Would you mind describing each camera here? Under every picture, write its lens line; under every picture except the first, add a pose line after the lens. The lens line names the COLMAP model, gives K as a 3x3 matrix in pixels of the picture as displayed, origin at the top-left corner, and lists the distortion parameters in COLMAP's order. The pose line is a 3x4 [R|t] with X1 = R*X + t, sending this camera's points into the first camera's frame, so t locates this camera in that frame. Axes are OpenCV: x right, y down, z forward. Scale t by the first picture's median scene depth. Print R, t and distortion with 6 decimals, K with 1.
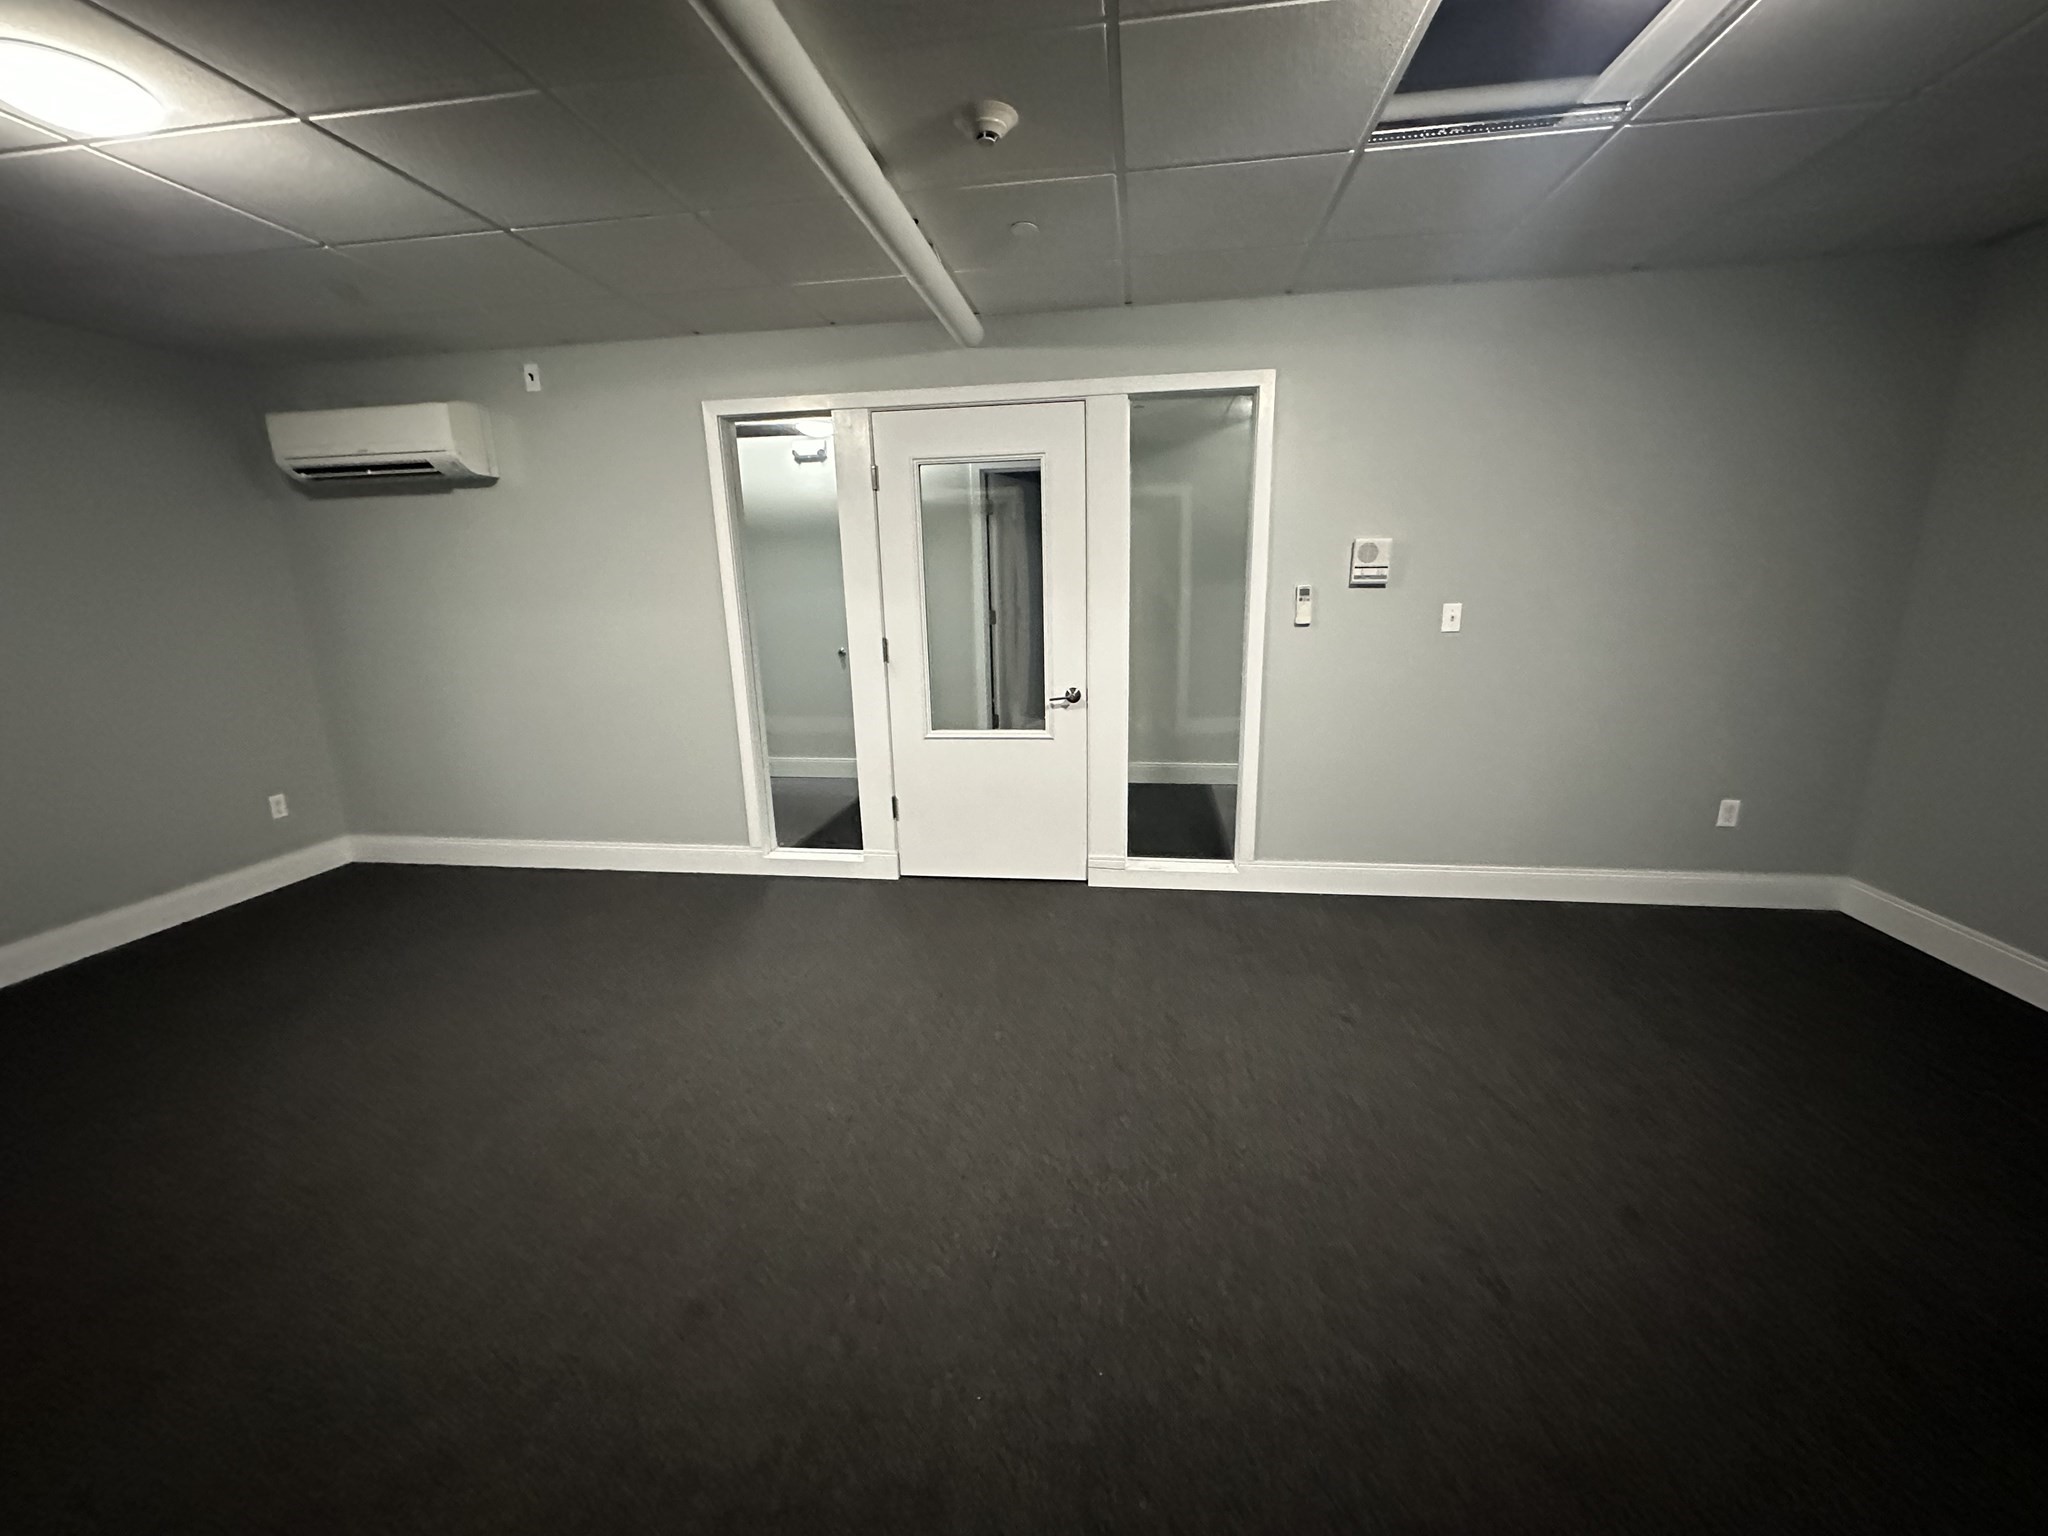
lens RADIAL K [[815.8, 0, 1023.5], [0, 815.8, 766.0], [0, 0, 1]] dist [-0.001446, 0.000328]
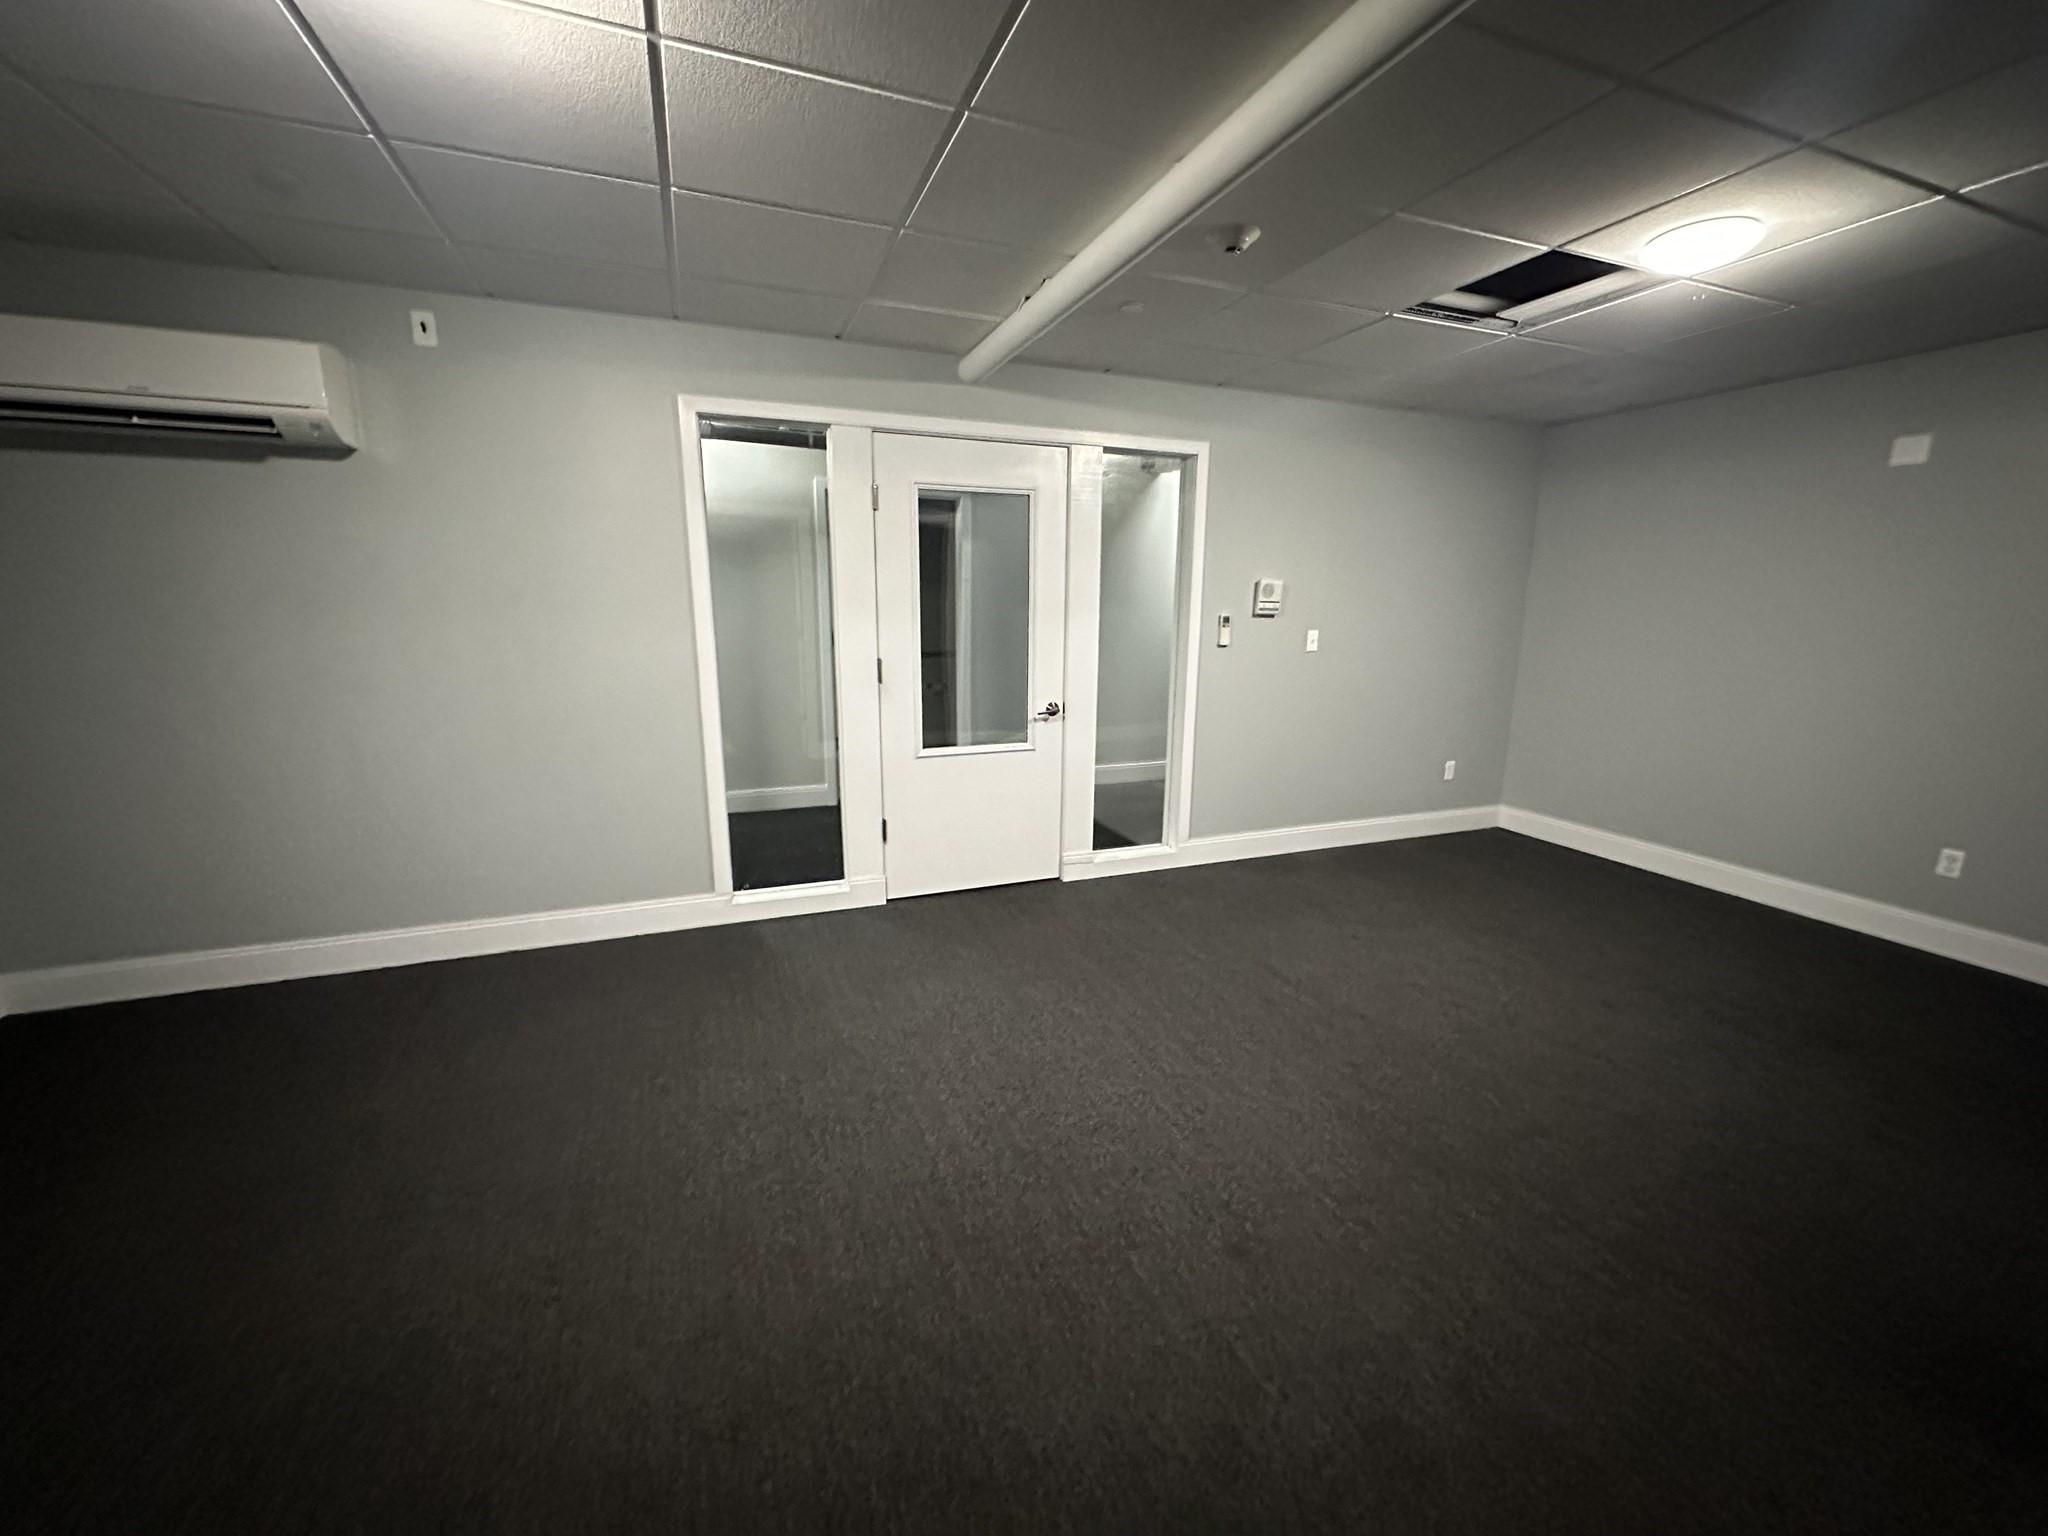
lens RADIAL K [[815.8, 0, 1023.5], [0, 815.8, 766.0], [0, 0, 1]] dist [-0.001446, 0.000328]
pose [[0.867979, -0.070577, 0.491560, -0.515421], [0.084307, 0.996423, -0.005802, -0.006990], [-0.489393, 0.046478, 0.870824, 0.061172]]
